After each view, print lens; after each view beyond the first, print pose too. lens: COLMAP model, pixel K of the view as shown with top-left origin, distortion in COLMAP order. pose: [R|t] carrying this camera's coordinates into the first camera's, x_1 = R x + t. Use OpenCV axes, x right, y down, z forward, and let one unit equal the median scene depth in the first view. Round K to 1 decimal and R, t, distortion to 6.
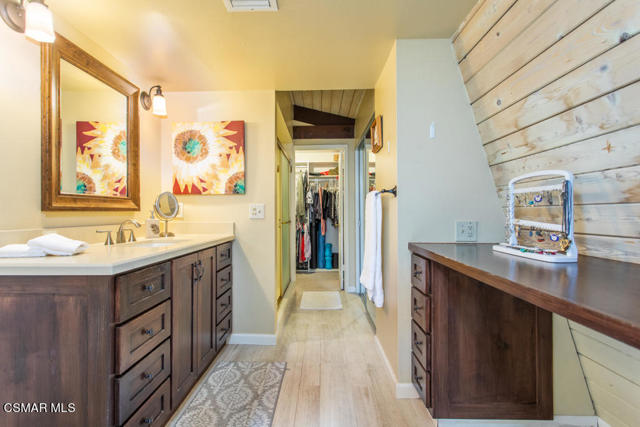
lens RADIAL K [[300.9, 0, 316.3], [0, 300.9, 212.3], [0, 0, 1]] dist [0.002095, 0.001112]
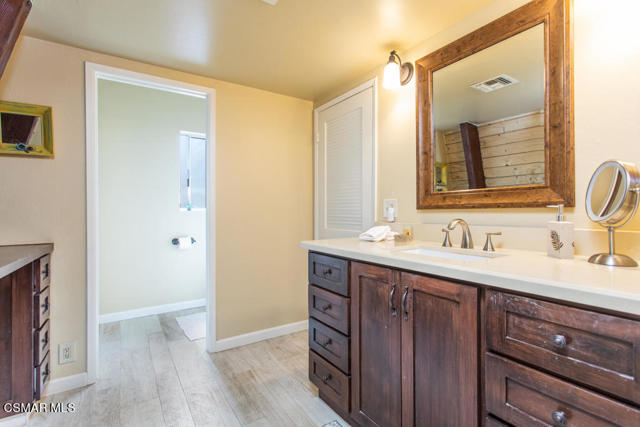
lens RADIAL K [[300.9, 0, 316.3], [0, 300.9, 212.3], [0, 0, 1]] dist [0.002095, 0.001112]
pose [[-0.824547, 0.005057, -0.565772, 0.131393], [0.007159, 0.999973, -0.001496, 0.005241], [0.565749, -0.005283, -0.824561, 1.511688]]
